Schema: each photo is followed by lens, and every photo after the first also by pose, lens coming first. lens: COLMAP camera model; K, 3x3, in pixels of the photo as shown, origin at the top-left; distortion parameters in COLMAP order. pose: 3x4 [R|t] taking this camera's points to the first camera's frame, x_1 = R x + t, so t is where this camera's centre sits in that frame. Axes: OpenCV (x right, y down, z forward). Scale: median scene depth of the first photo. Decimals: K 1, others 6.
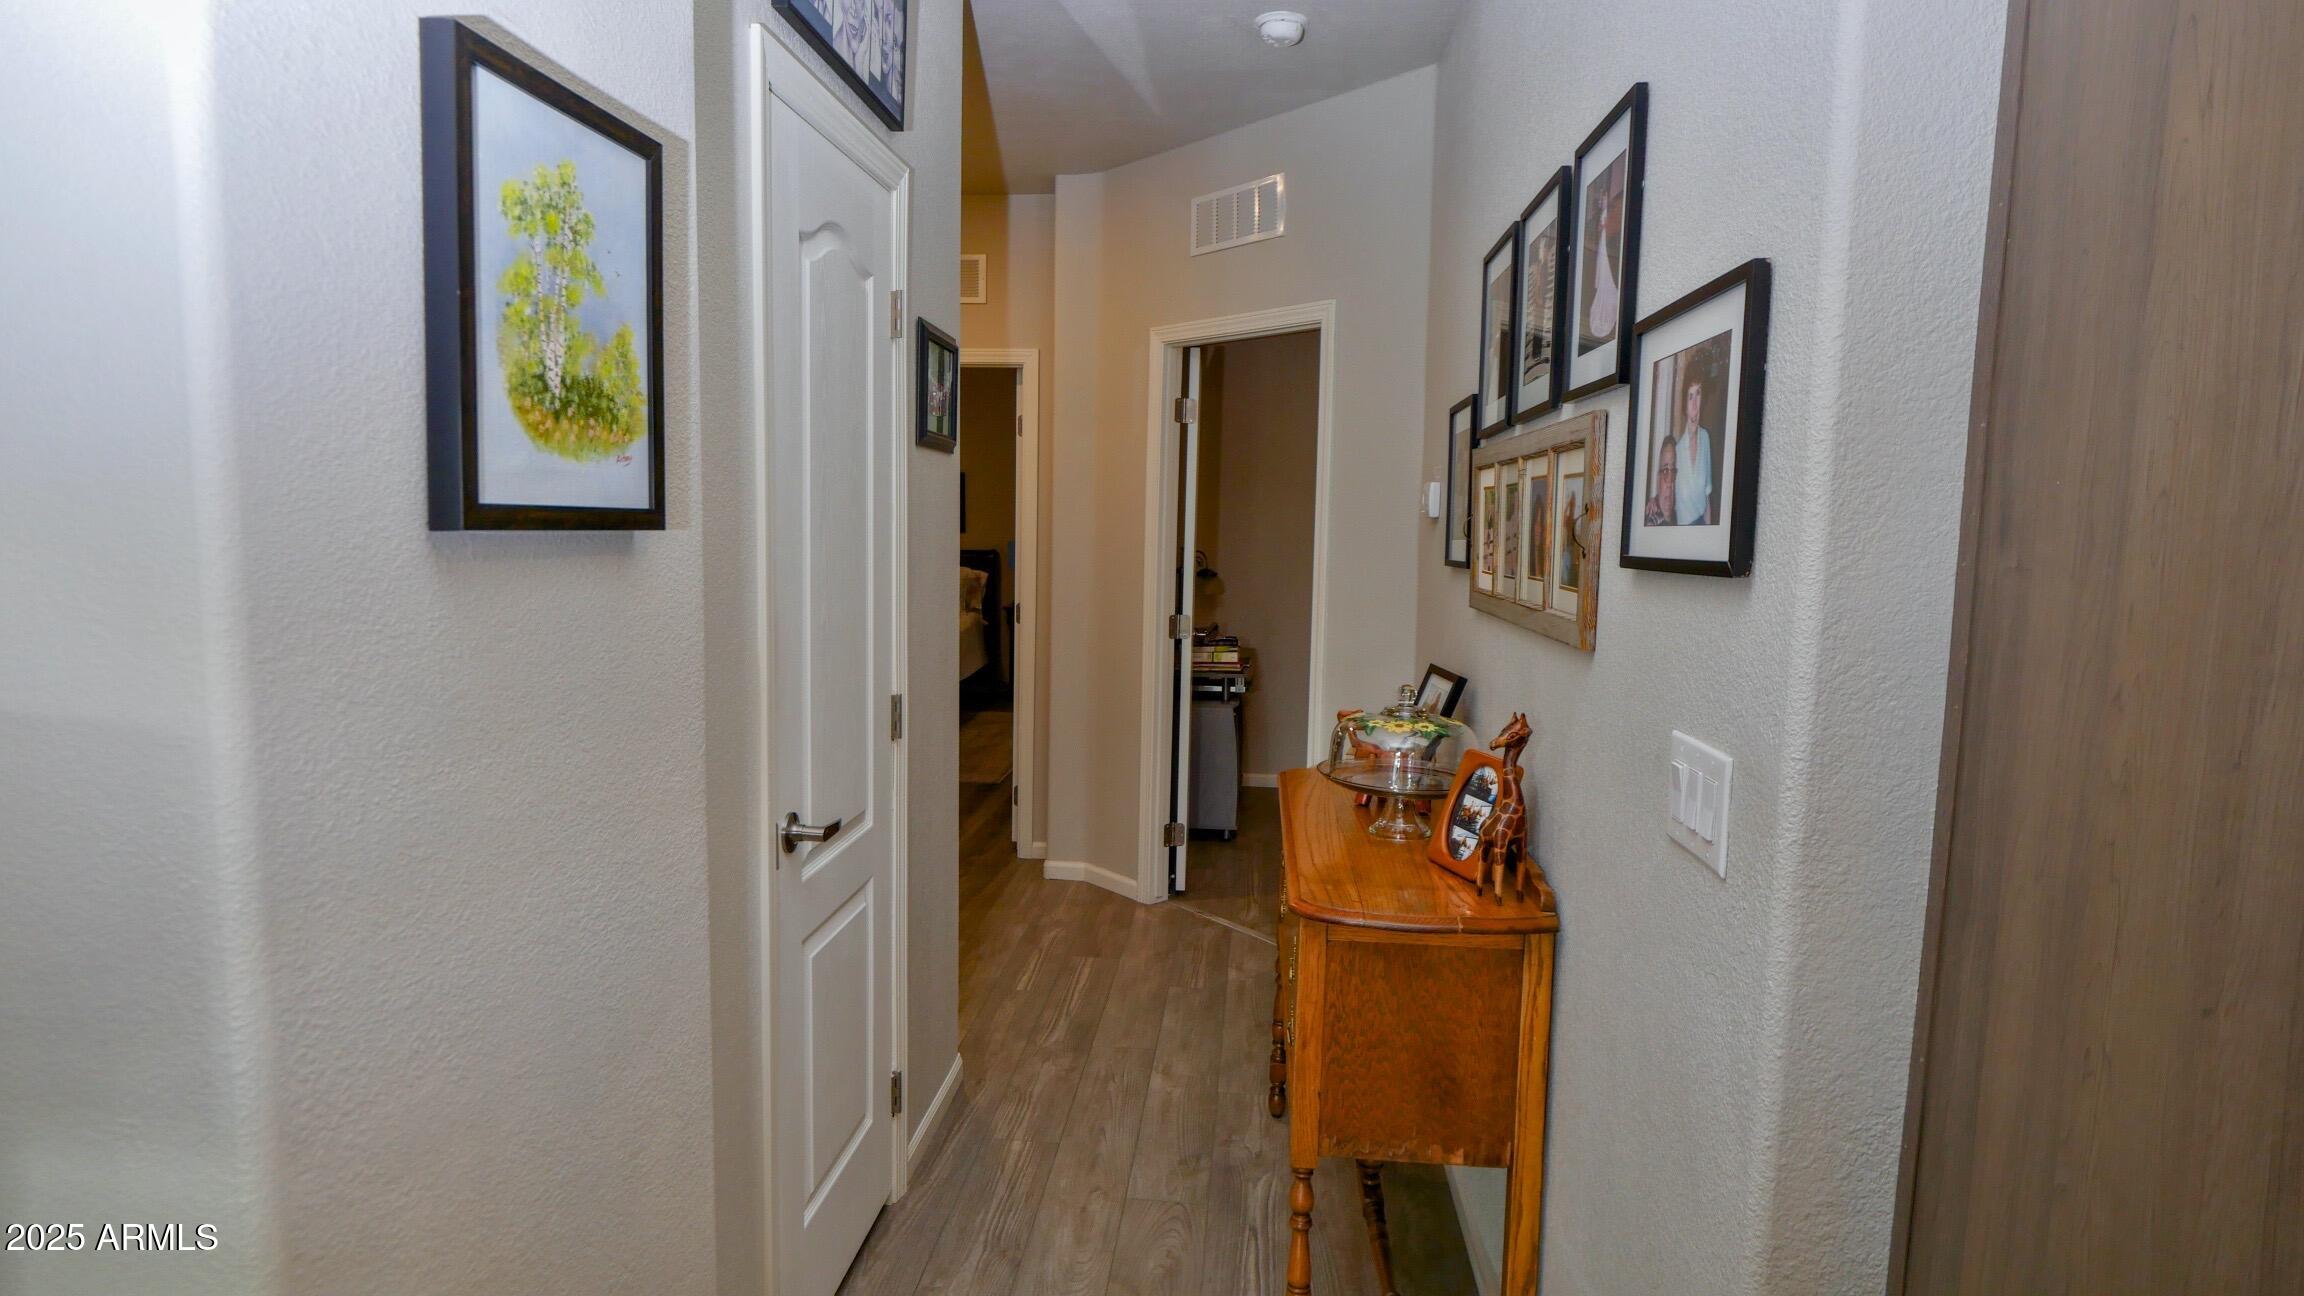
lens RADIAL K [[1237.5, 0, 1152.7], [0, 1237.5, 634.8], [0, 0, 1]] dist [-0.000559, 0.000083]
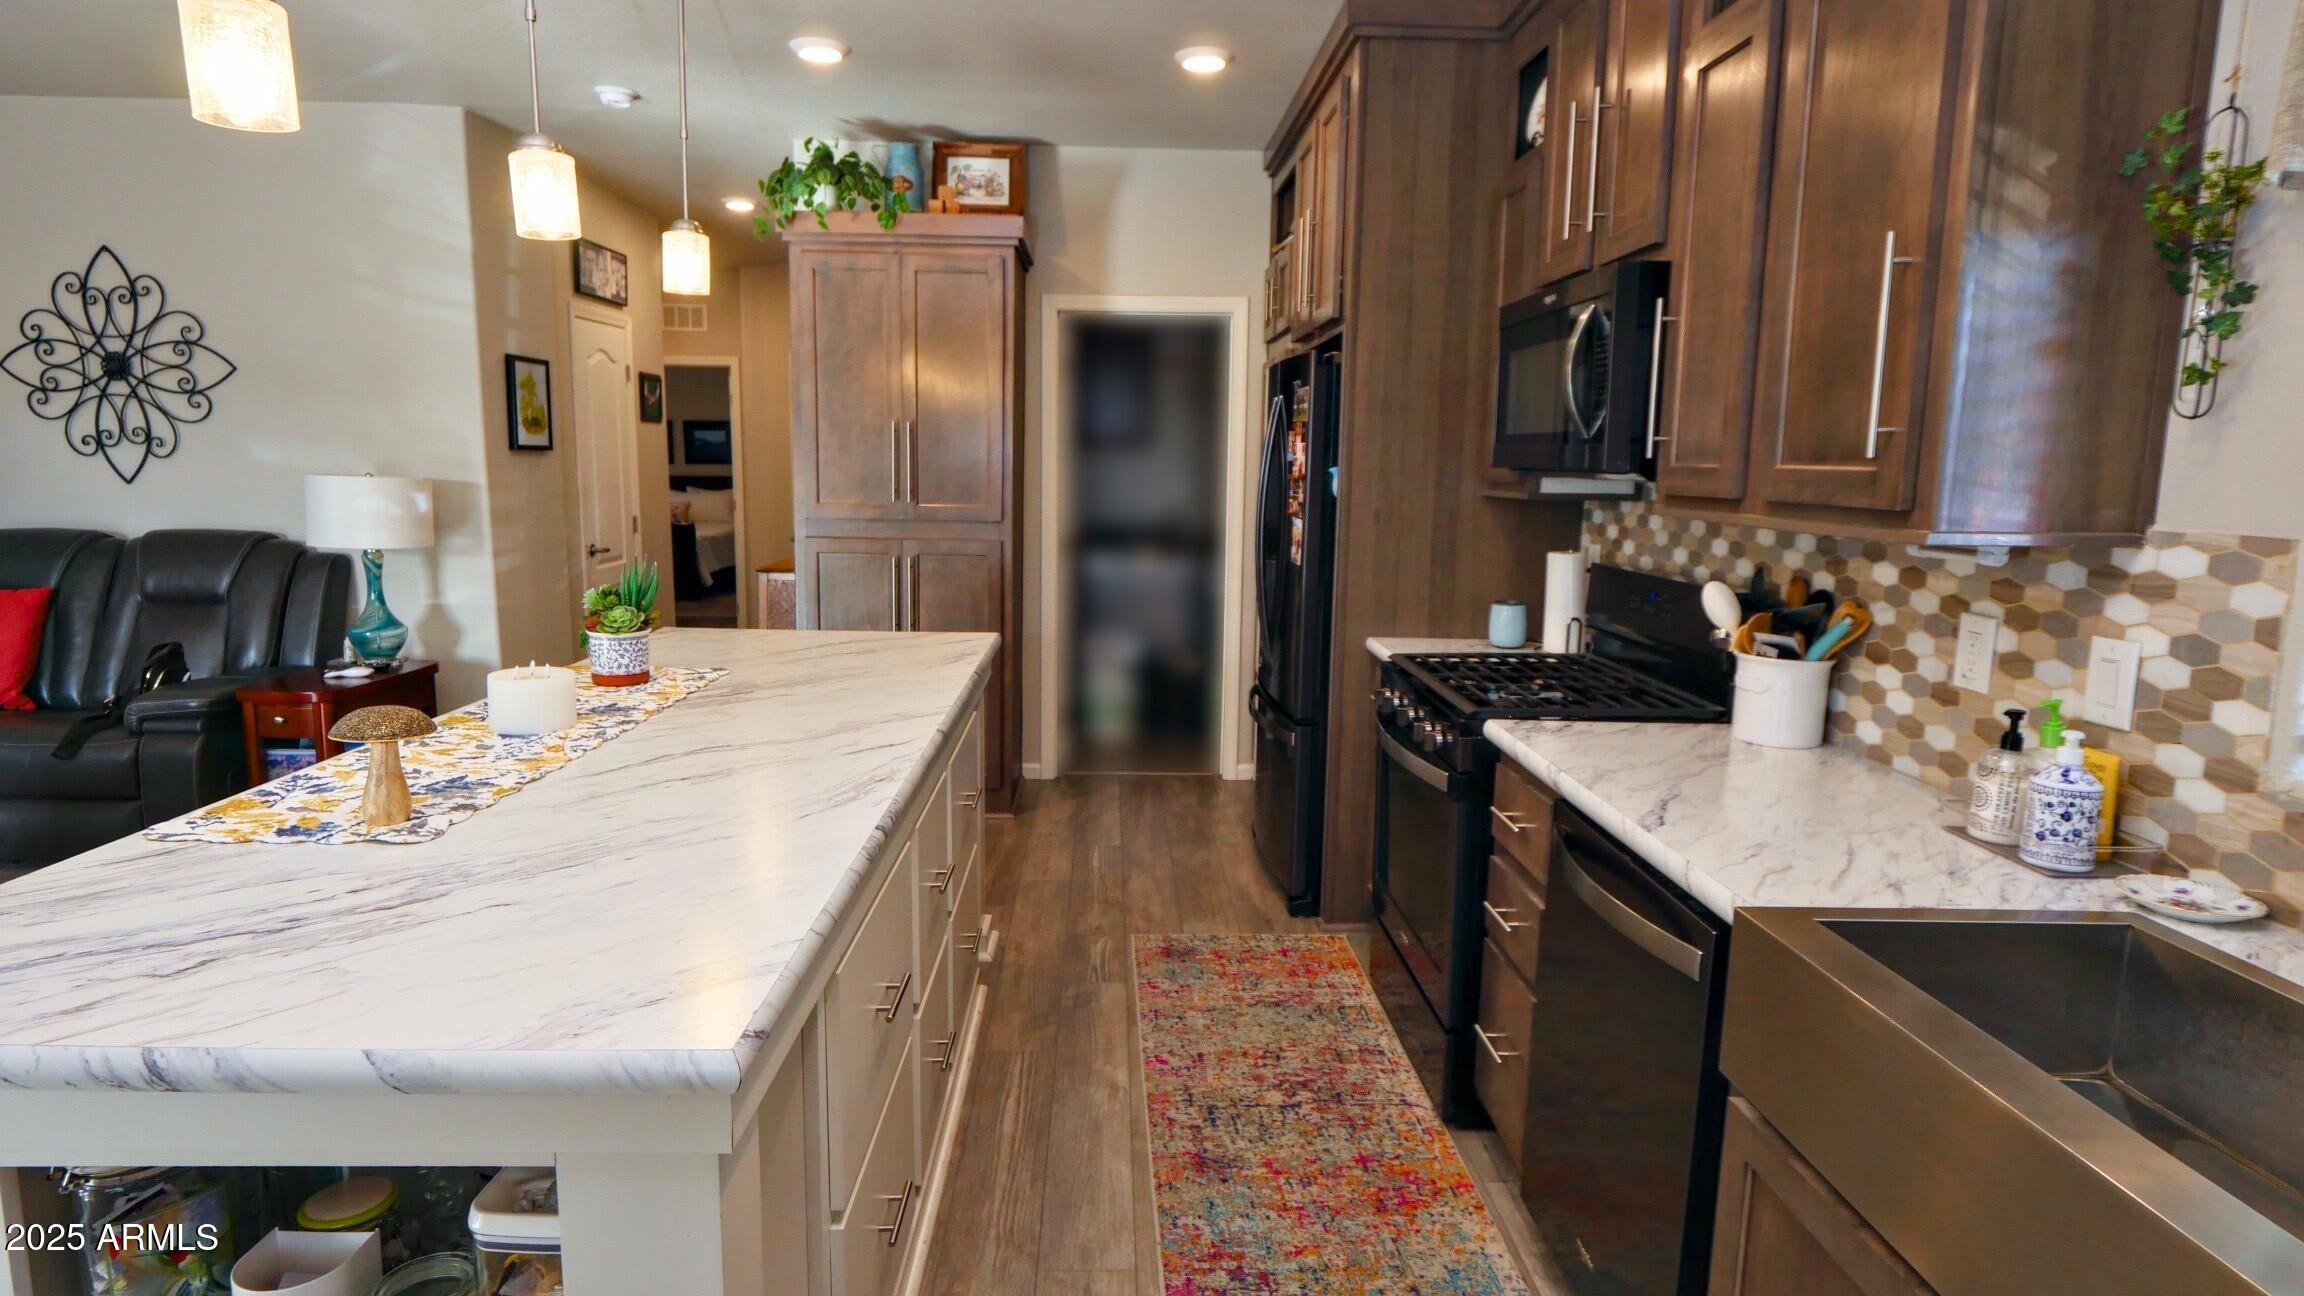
lens RADIAL K [[1237.5, 0, 1152.7], [0, 1237.5, 634.8], [0, 0, 1]] dist [-0.000559, 0.000083]
pose [[0.993131, -0.021529, 0.115011, 0.764337], [0.015587, 0.998509, 0.052317, 0.237186], [-0.115965, -0.050165, 0.991986, -2.322394]]
